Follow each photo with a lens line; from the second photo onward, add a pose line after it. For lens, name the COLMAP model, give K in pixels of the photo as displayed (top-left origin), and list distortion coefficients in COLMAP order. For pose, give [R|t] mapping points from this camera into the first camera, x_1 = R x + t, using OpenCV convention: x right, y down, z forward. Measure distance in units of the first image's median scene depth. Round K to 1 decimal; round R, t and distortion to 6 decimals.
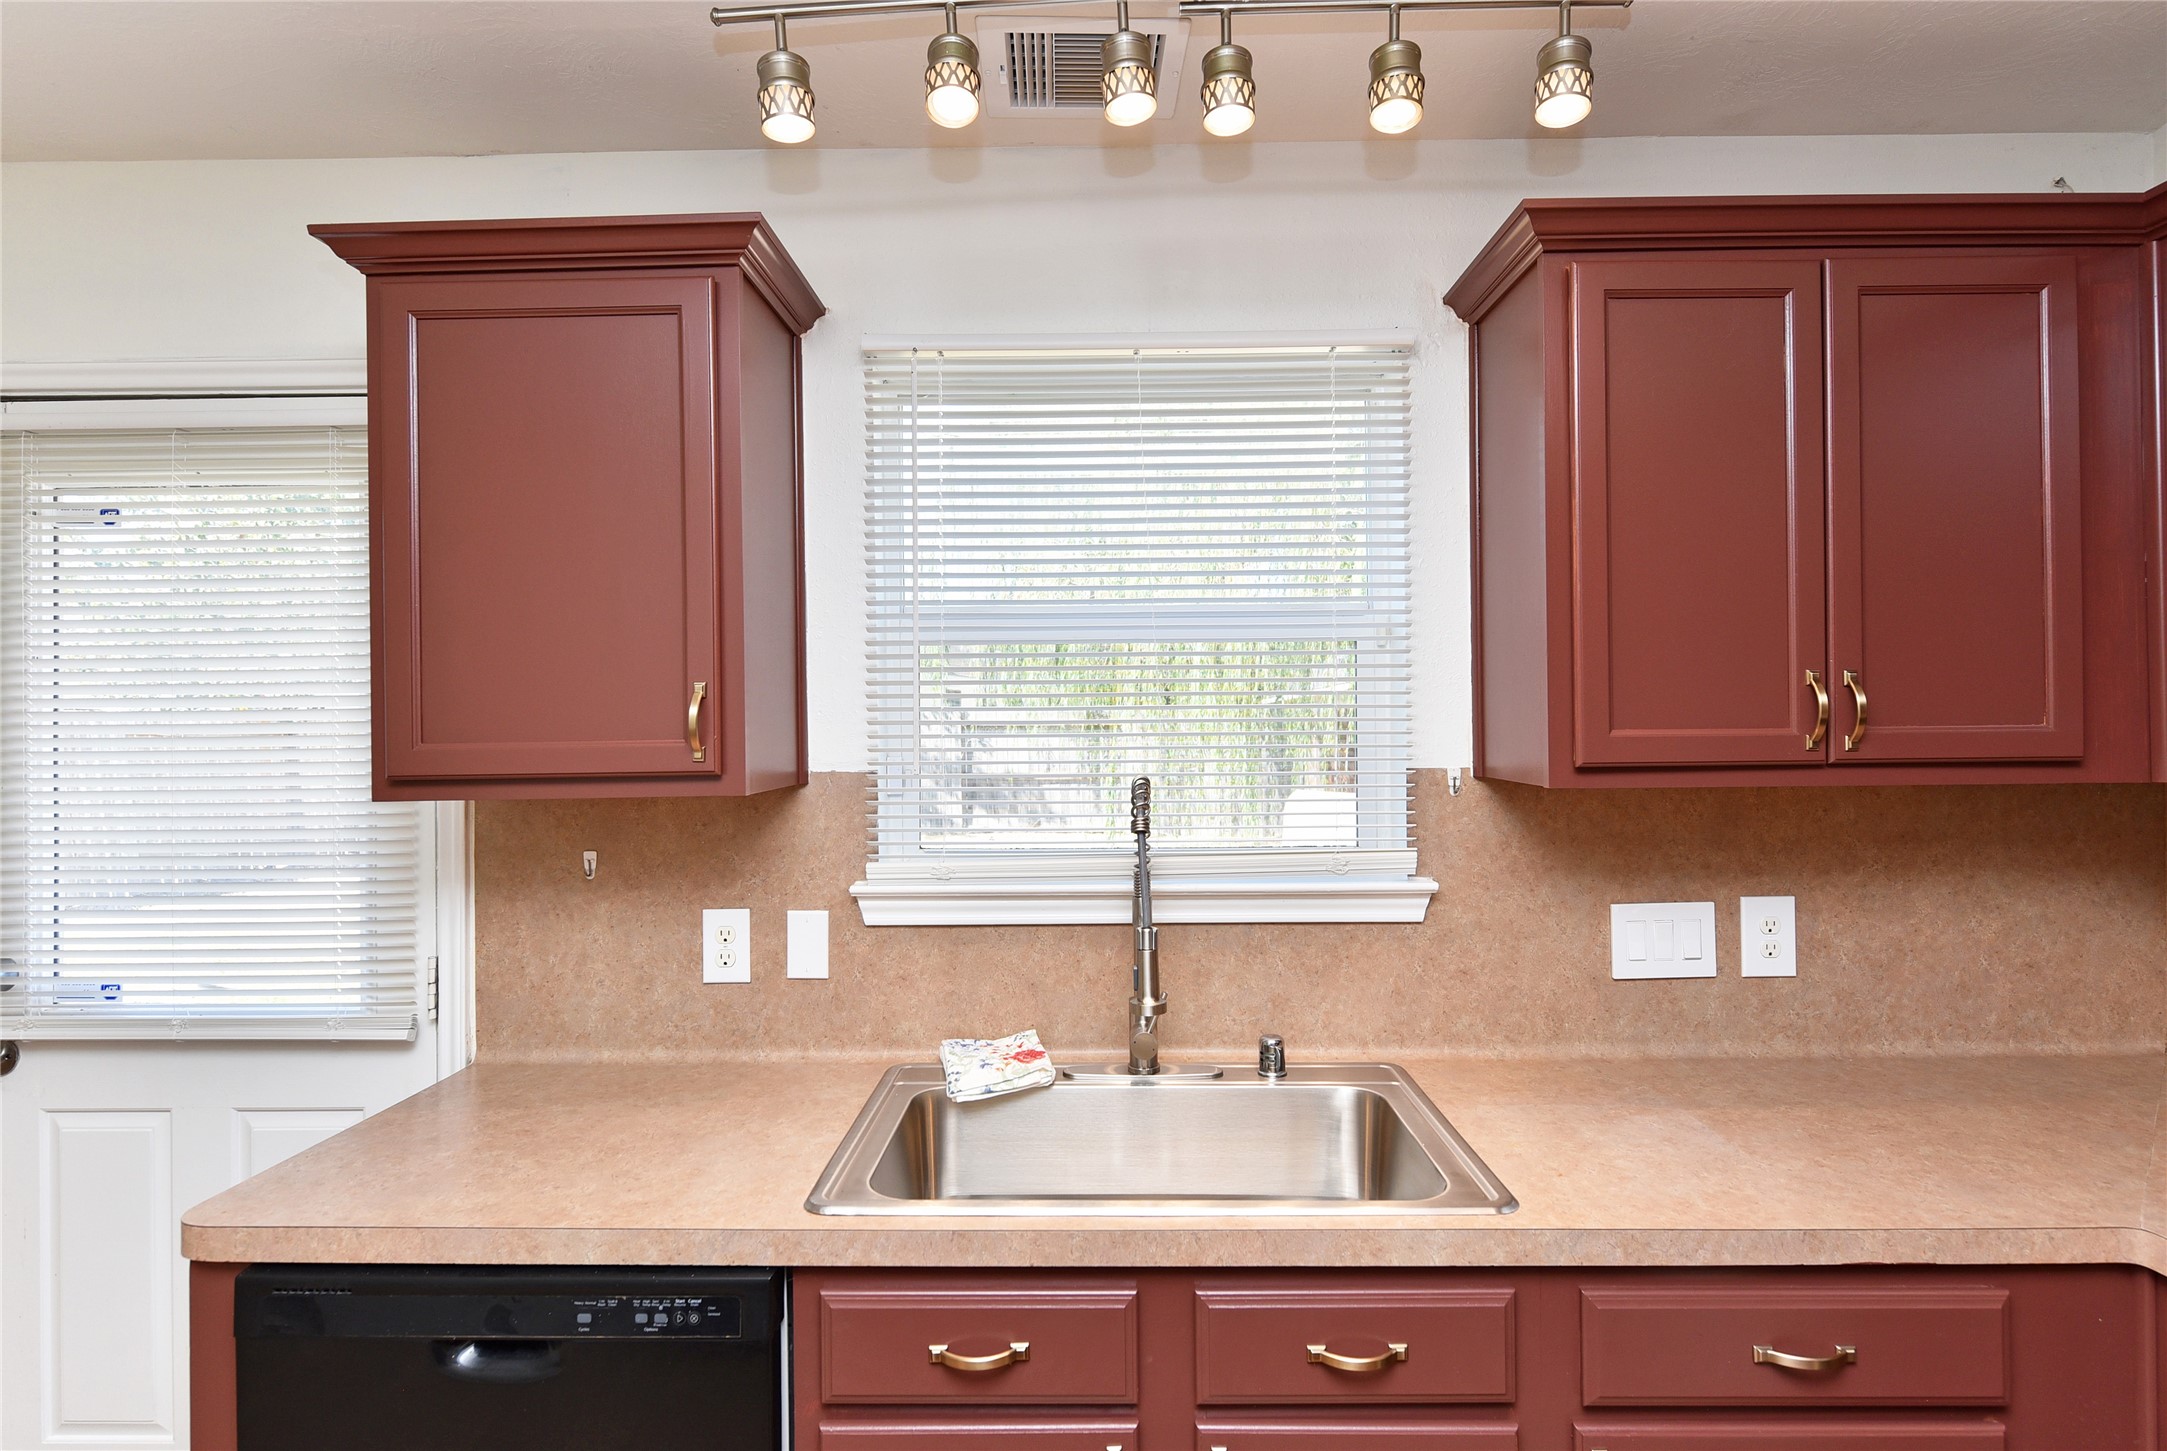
lens RADIAL K [[1120.6, 0, 1091.1], [0, 1120.6, 713.8], [0, 0, 1]] dist [0.005095, -0.003773]
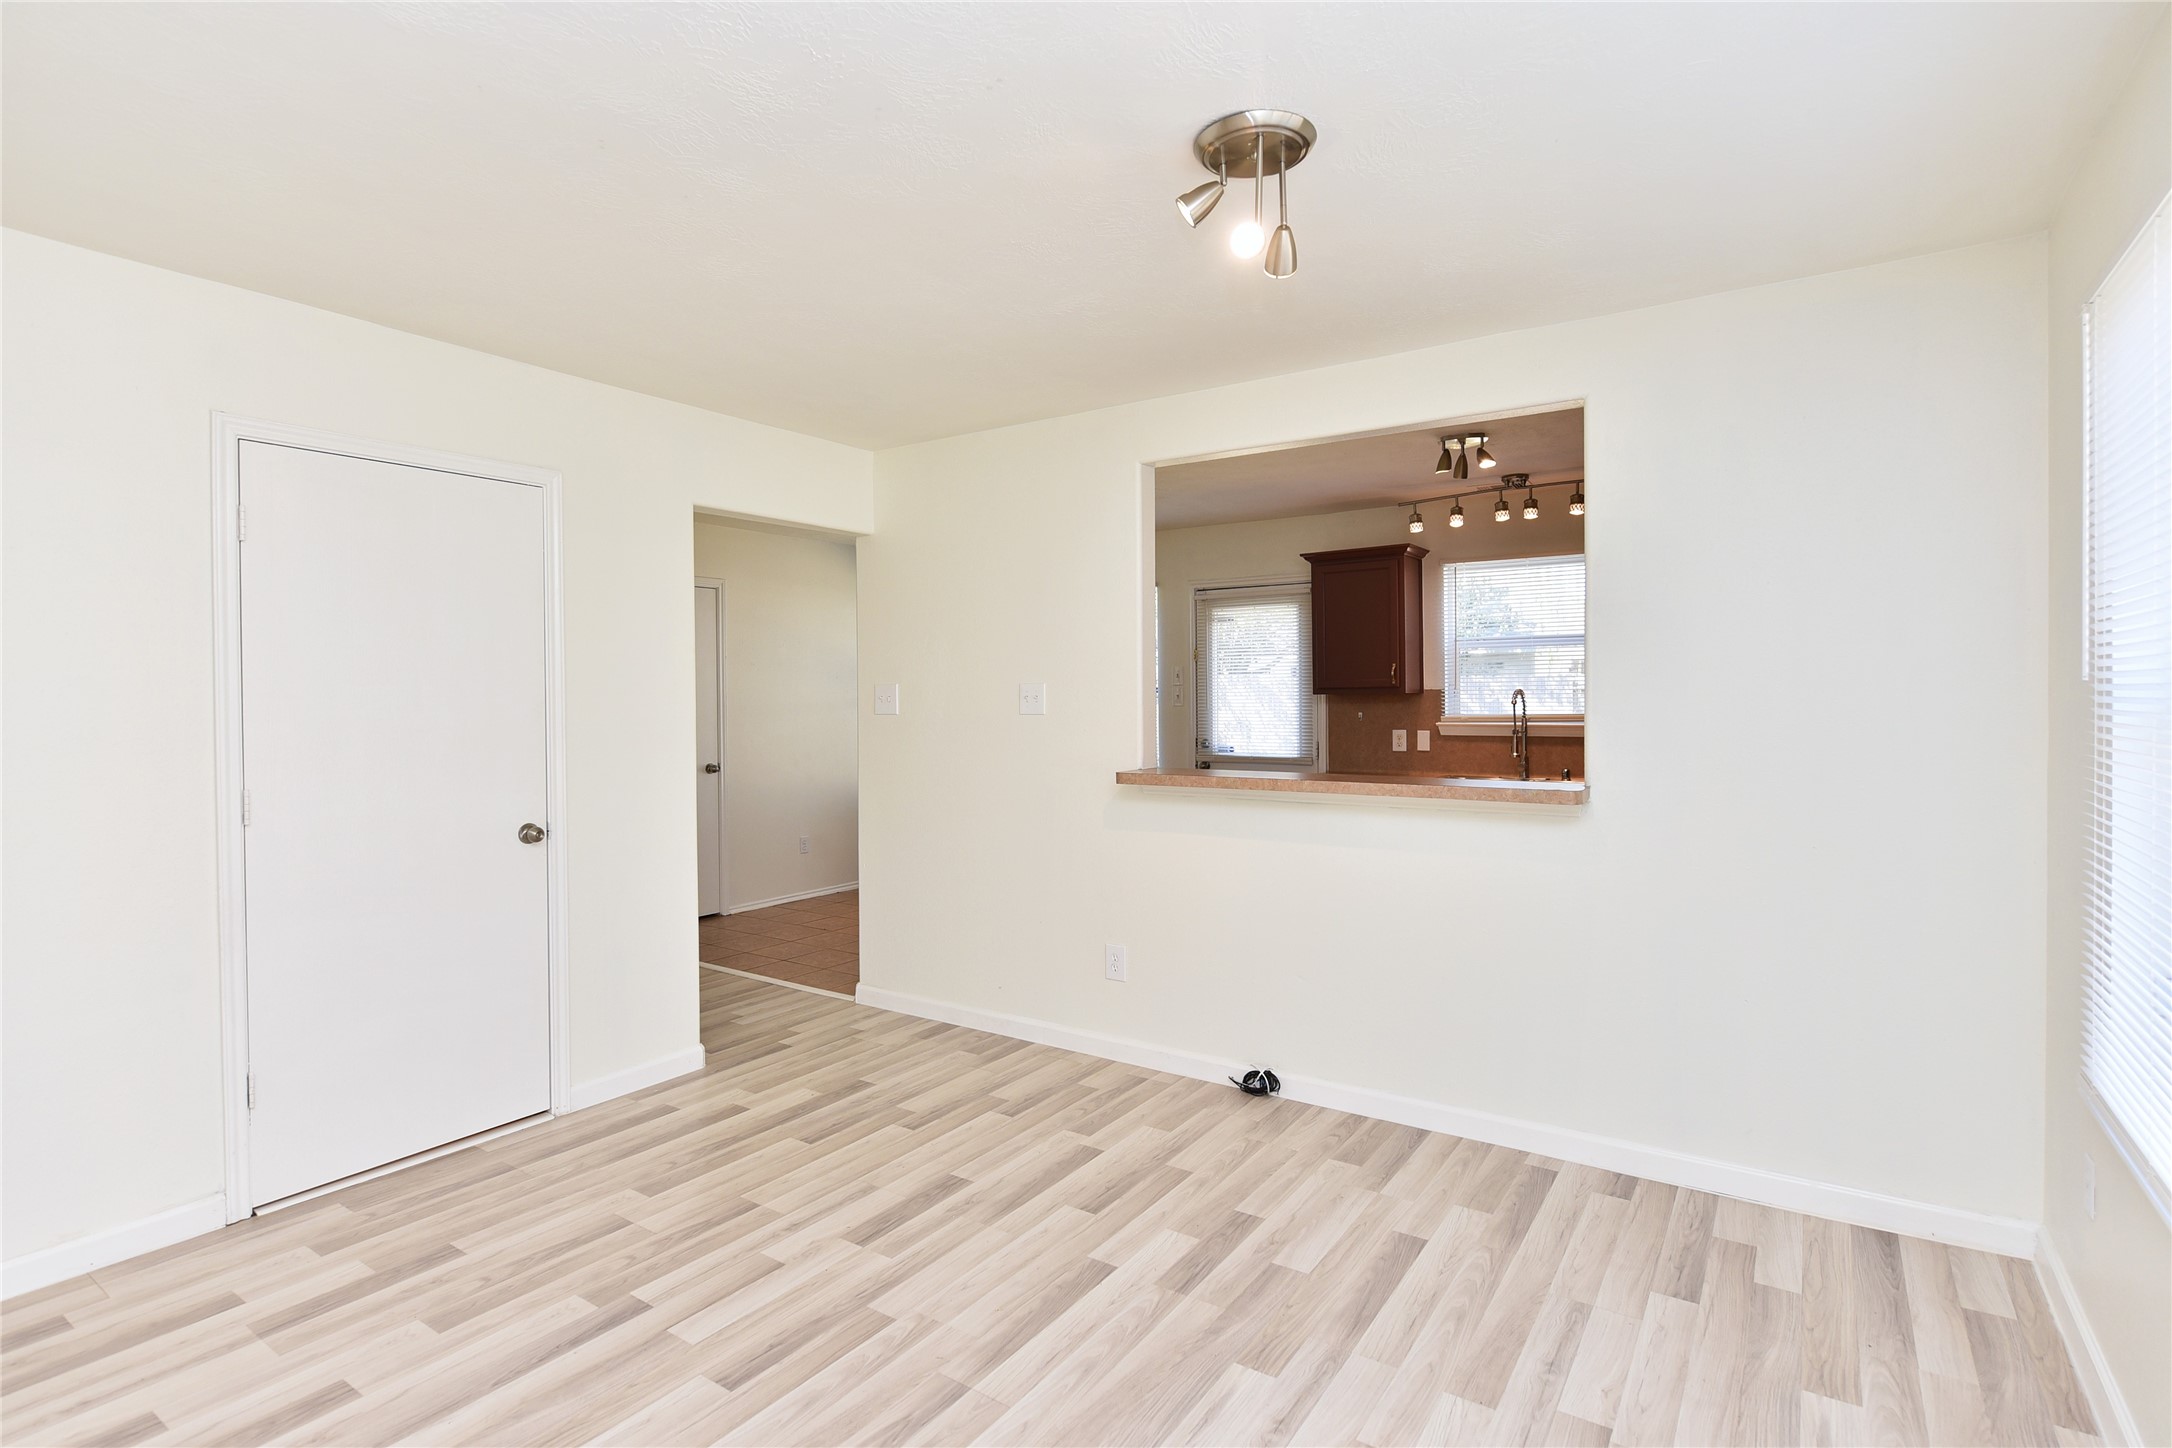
lens RADIAL K [[1070.7, 0, 1089.7], [0, 1070.7, 710.5], [0, 0, 1]] dist [-0.006808, -0.001879]
pose [[0.835804, 0.008663, -0.548960, 0.677629], [0.008740, 0.999539, 0.029080, 0.013708], [0.548959, -0.029103, 0.835343, -2.249384]]
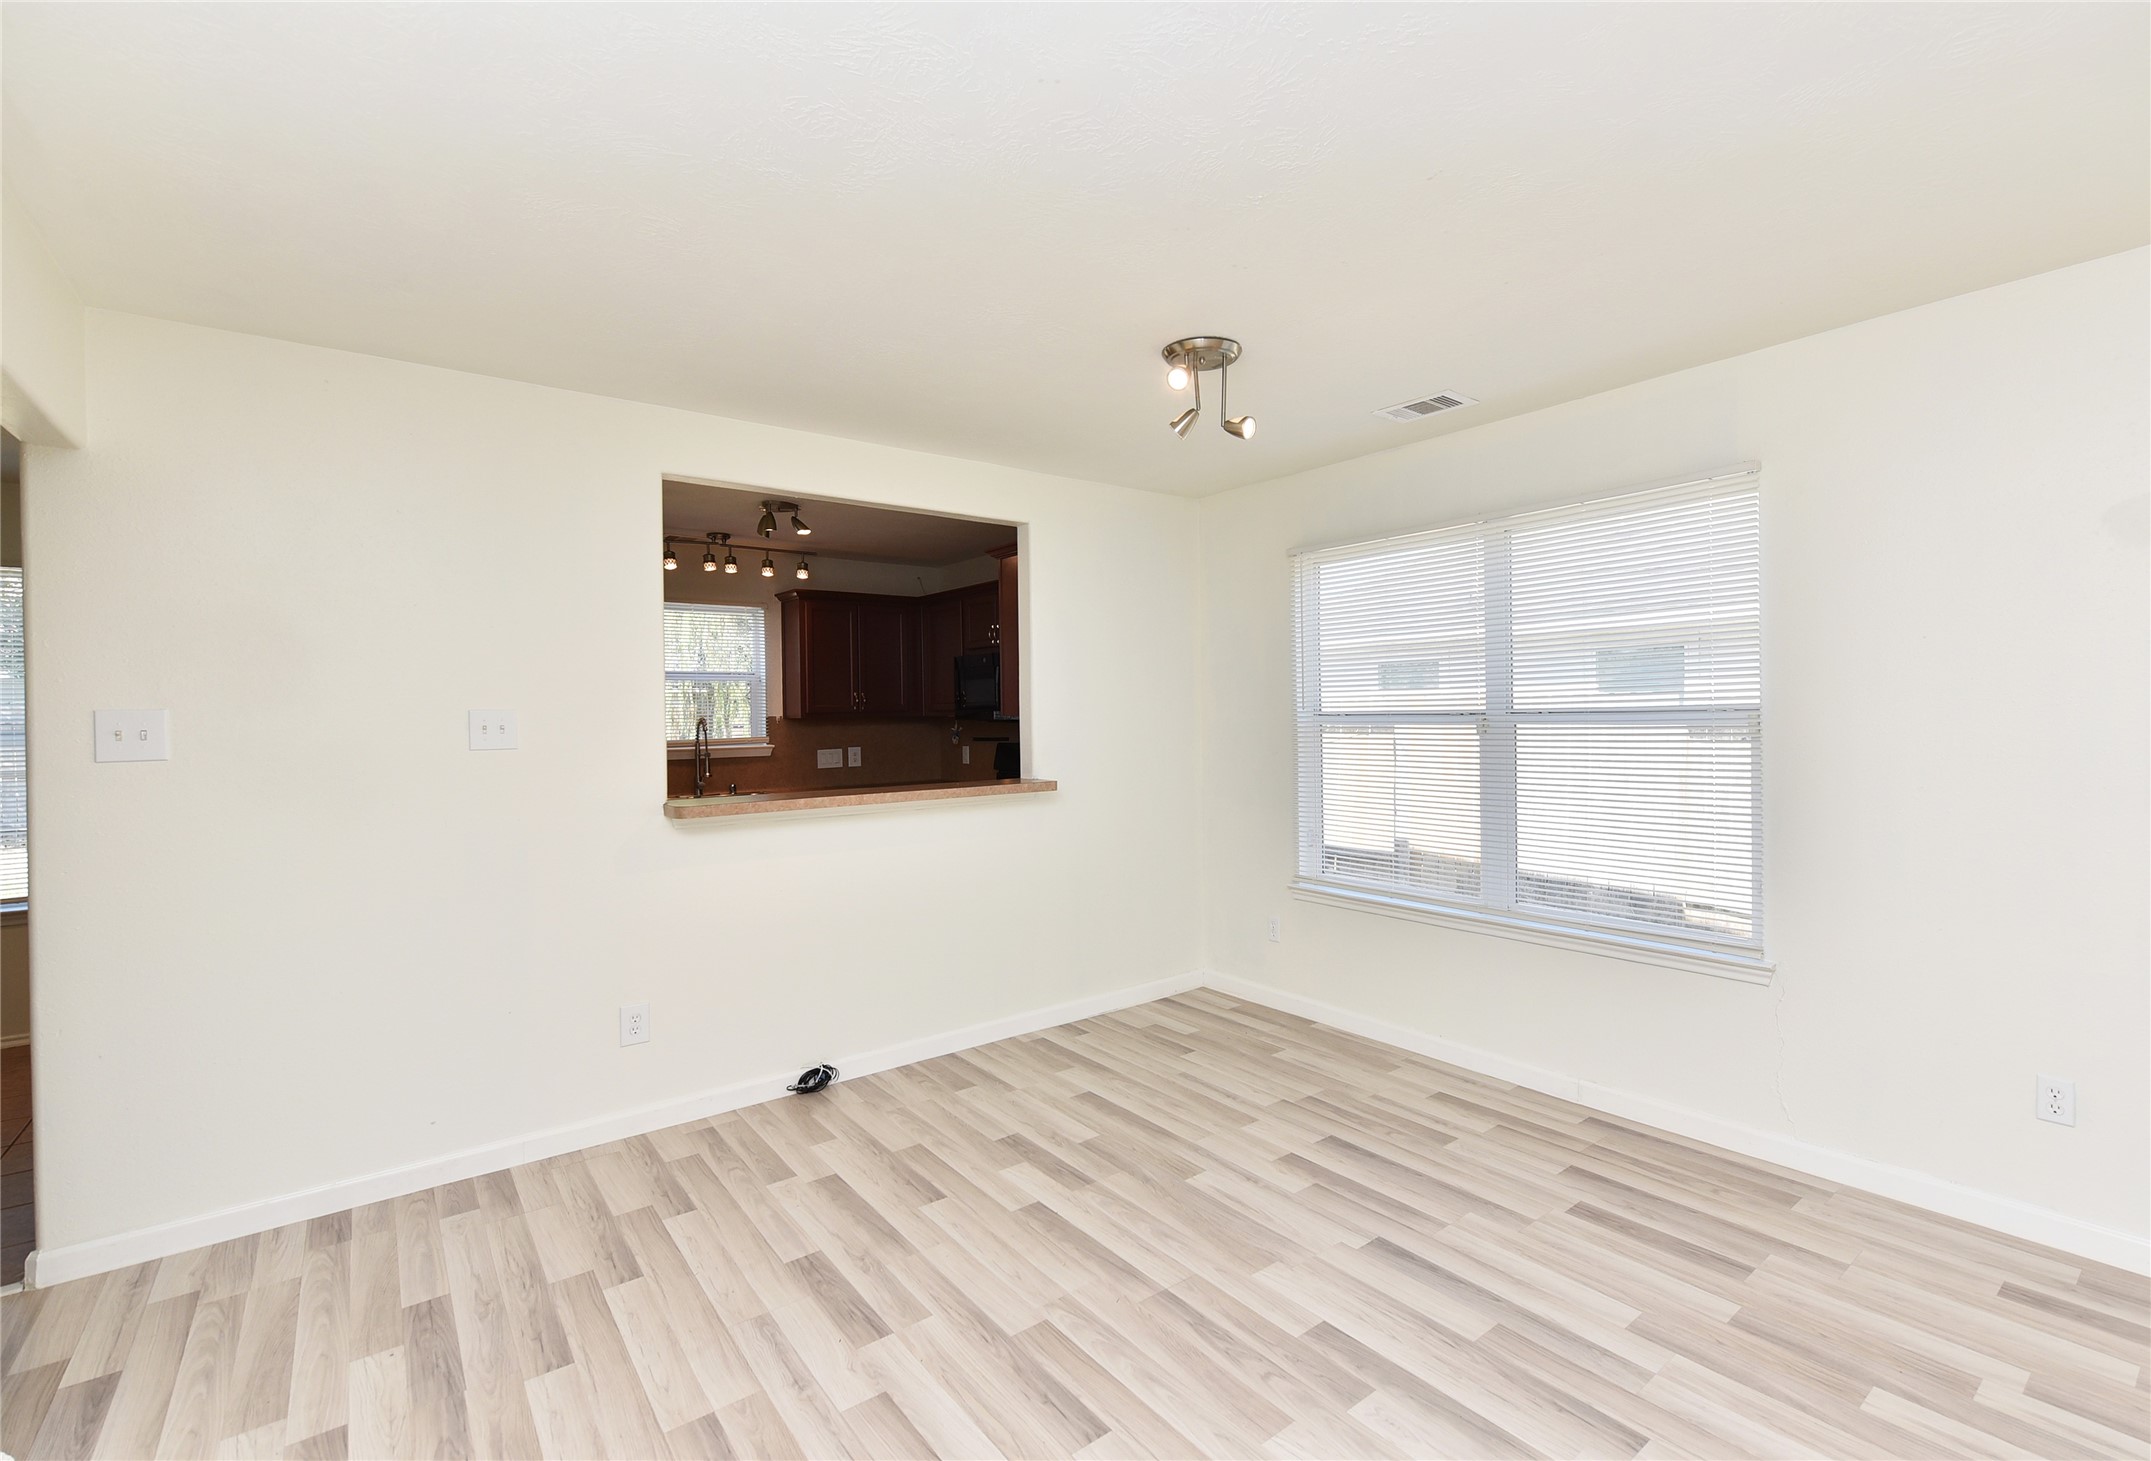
lens RADIAL K [[952.5, 0, 1111.0], [0, 952.5, 718.1], [0, 0, 1]] dist [-0.005989, -0.001263]
pose [[0.775118, -0.008998, 0.631753, -0.867009], [0.001220, 0.999918, 0.012745, 0.015866], [-0.631816, -0.009108, 0.775065, -2.287591]]
